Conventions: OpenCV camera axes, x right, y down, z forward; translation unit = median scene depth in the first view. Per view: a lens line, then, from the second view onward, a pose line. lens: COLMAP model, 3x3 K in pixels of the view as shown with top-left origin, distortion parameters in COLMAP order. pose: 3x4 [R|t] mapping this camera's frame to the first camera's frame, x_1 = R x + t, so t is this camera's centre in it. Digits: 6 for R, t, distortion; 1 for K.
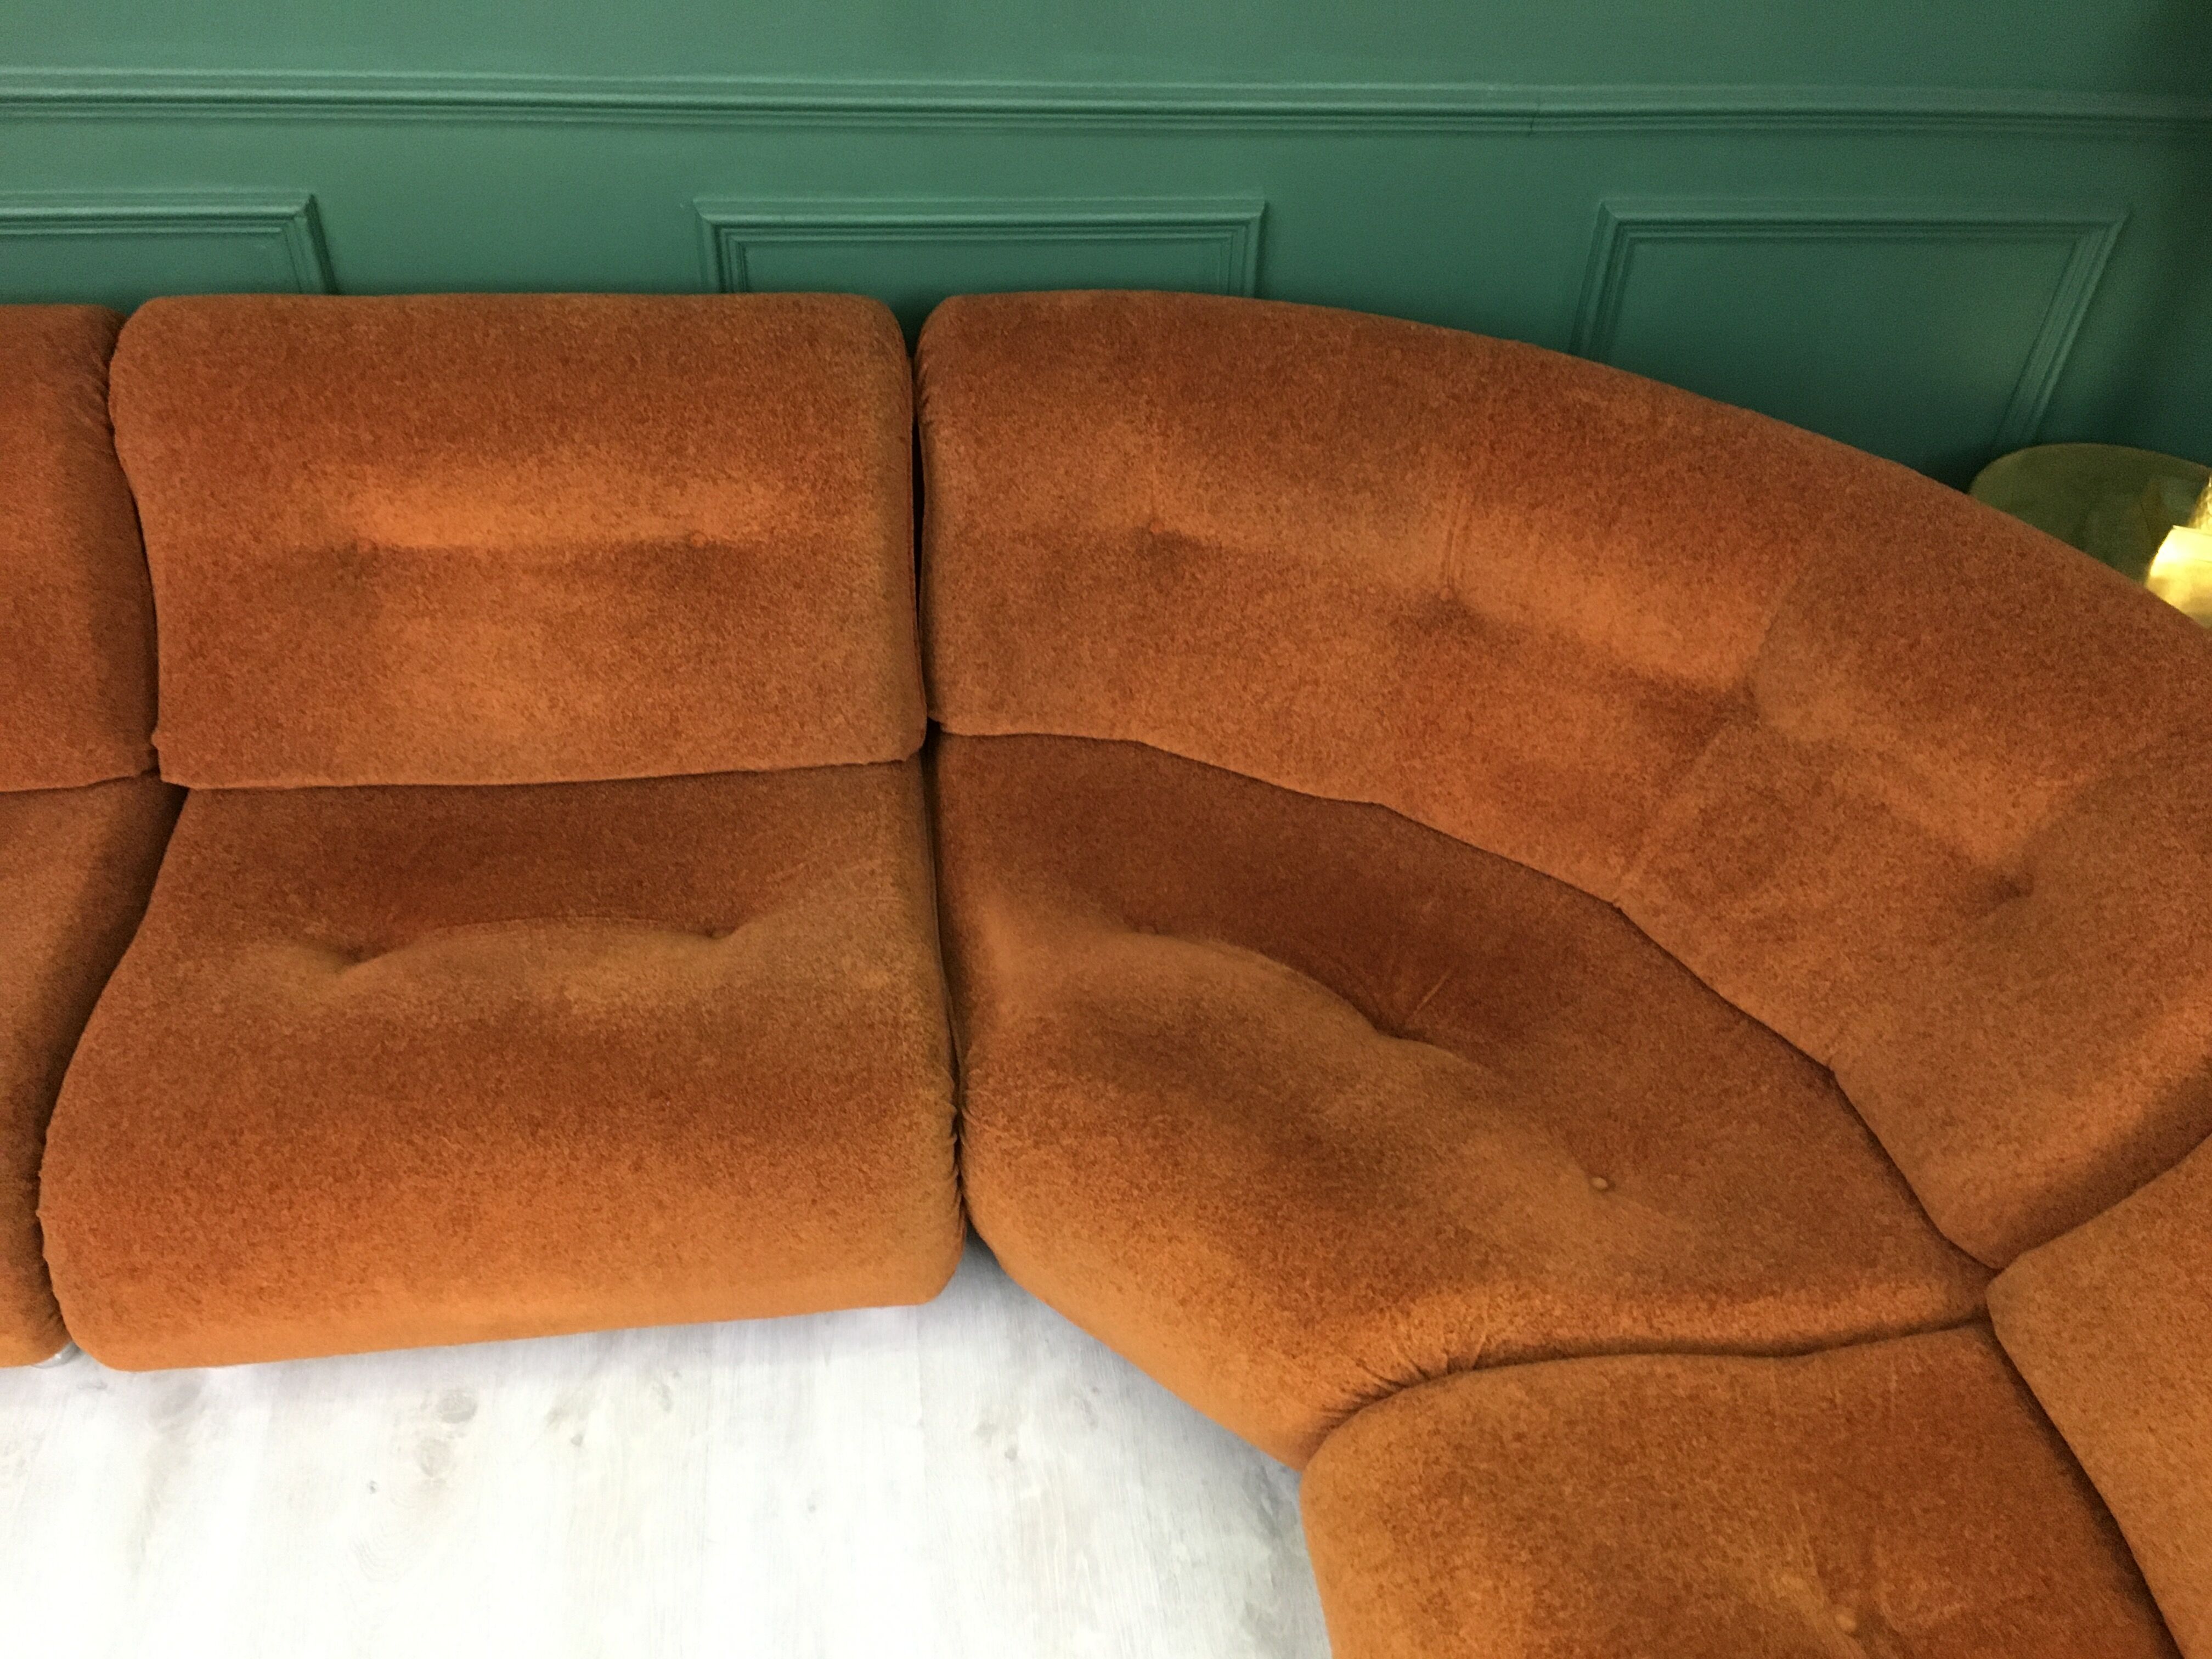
lens RADIAL K [[1874.8, 0, 1099.8], [0, 1874.8, 831.4], [0, 0, 1]] dist [0.086460, -0.116946]
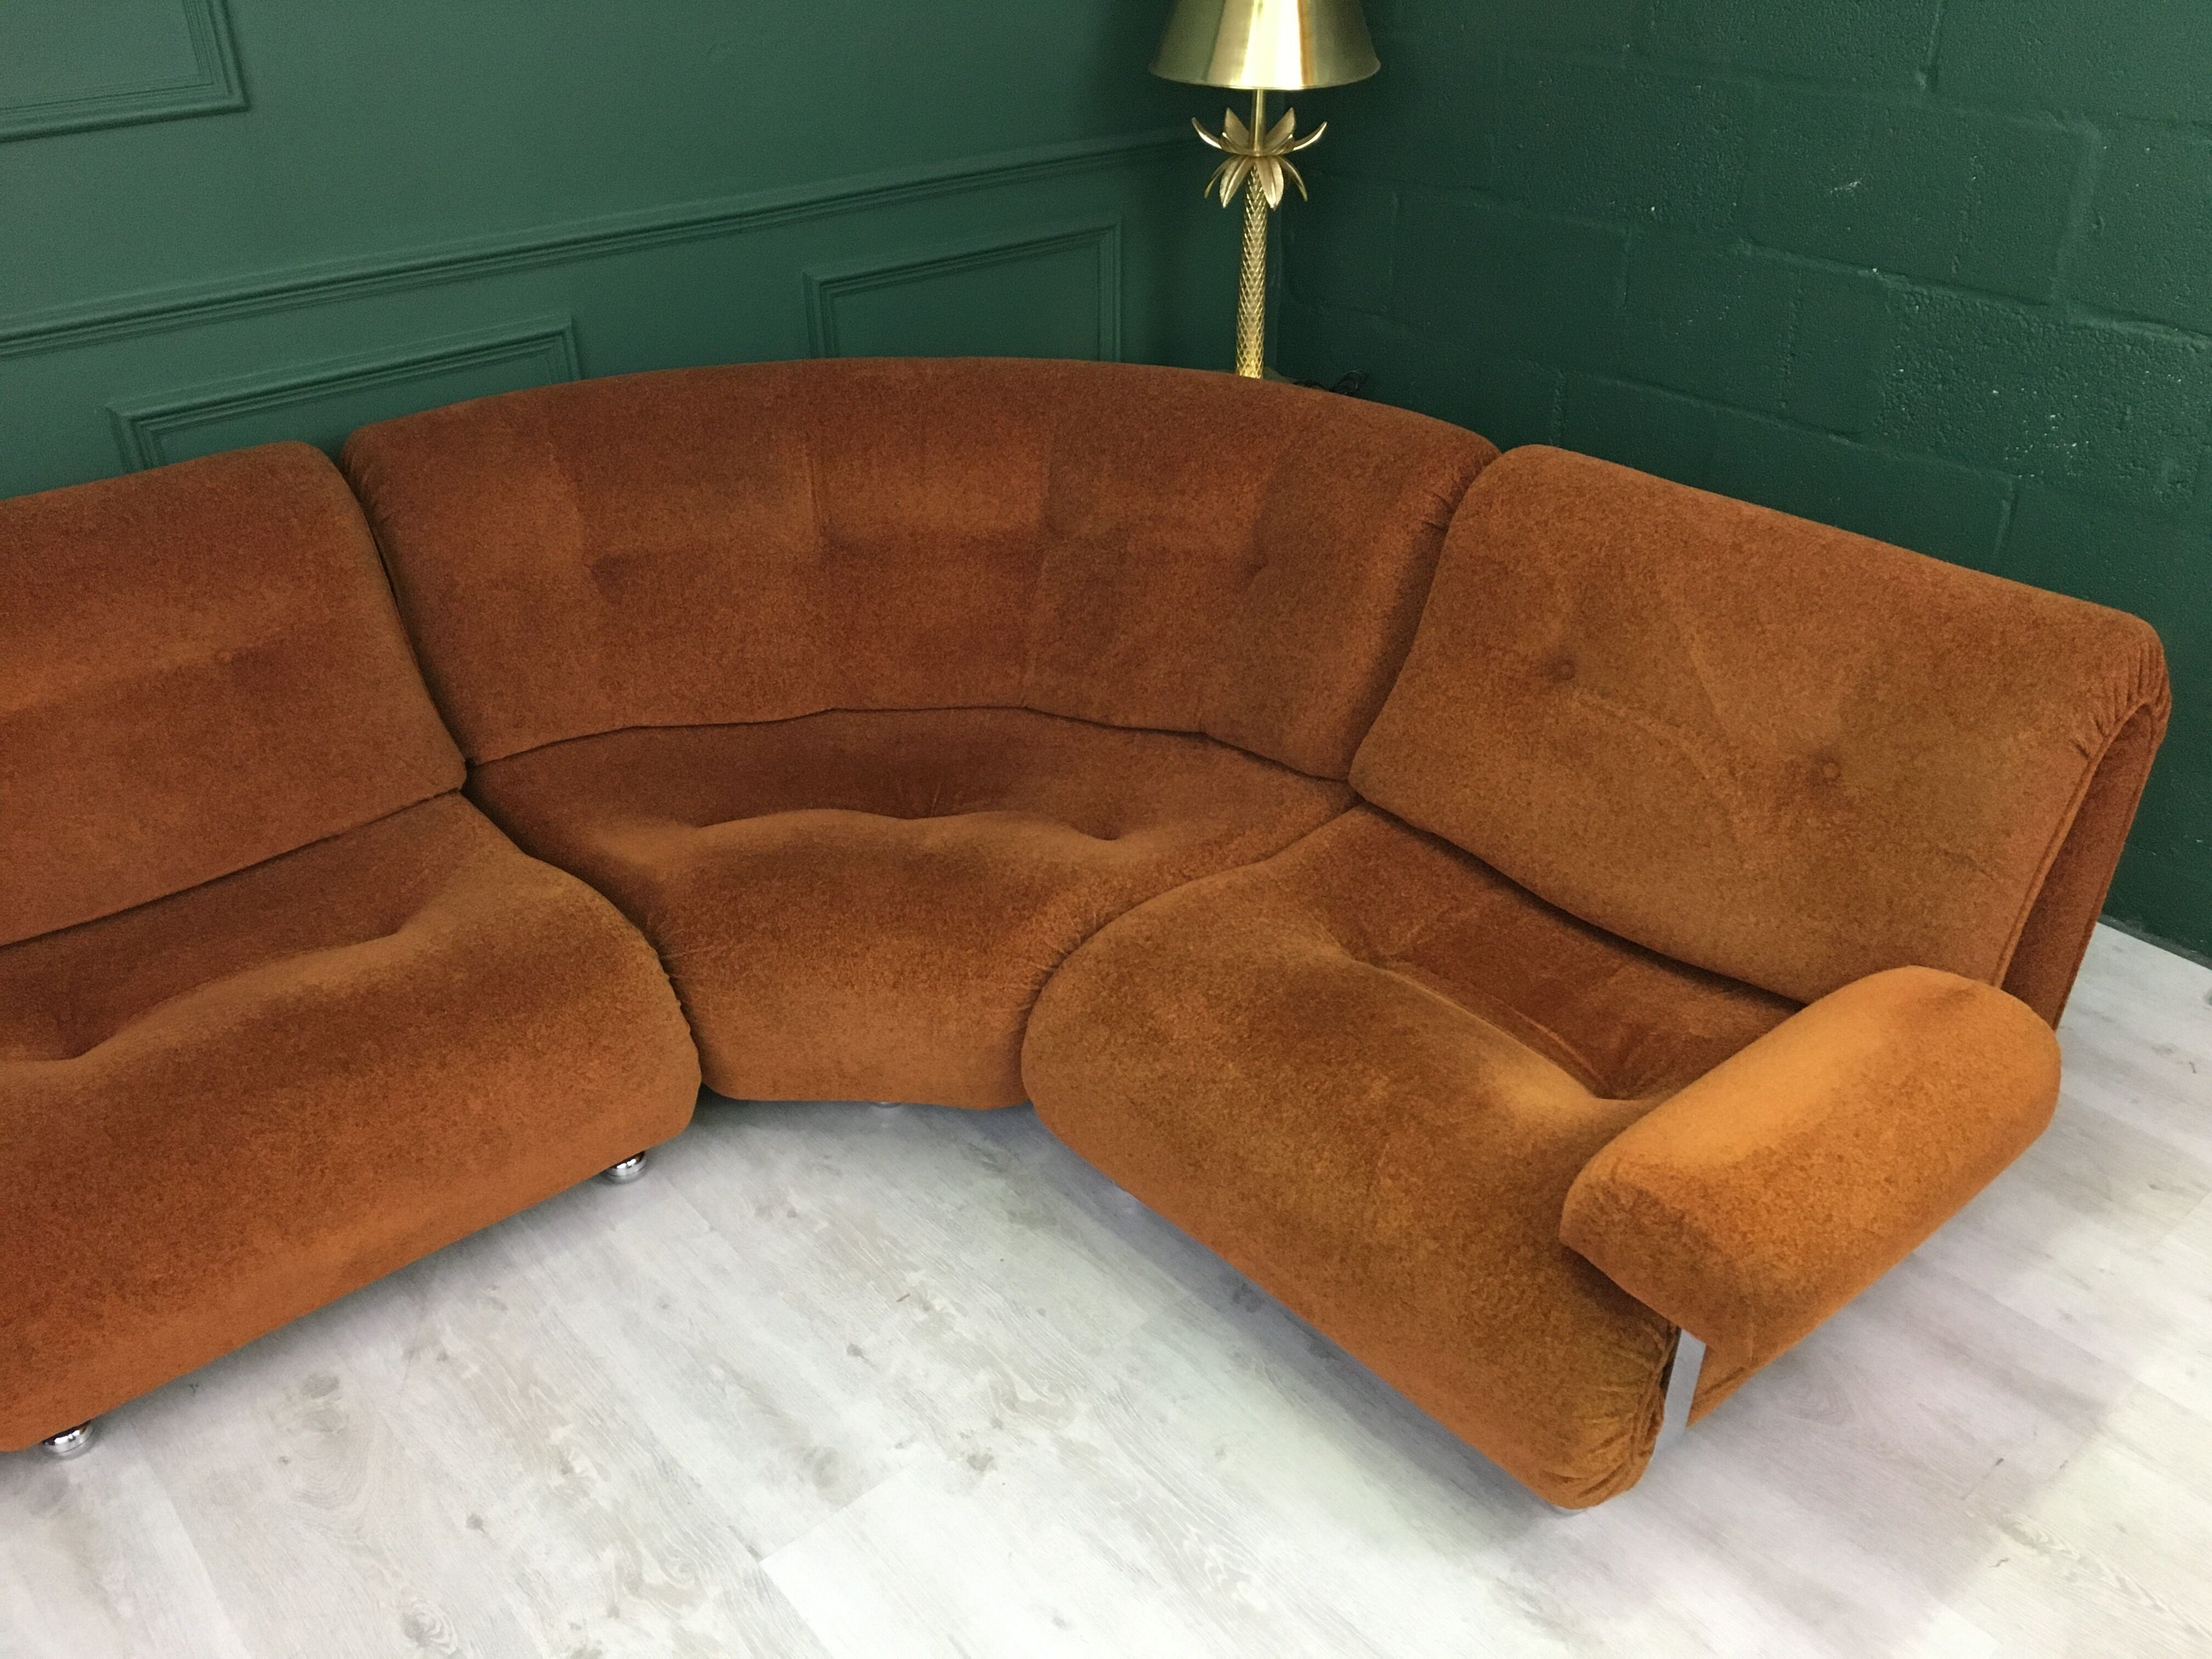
lens RADIAL K [[1874.8, 0, 1099.5], [0, 1874.8, 827.8], [0, 0, 1]] dist [0.086460, -0.116946]
pose [[0.839115, -0.322779, 0.437836, -0.338907], [0.390641, 0.917714, -0.072113, 0.262948], [-0.378532, 0.231548, 0.896158, -0.257251]]
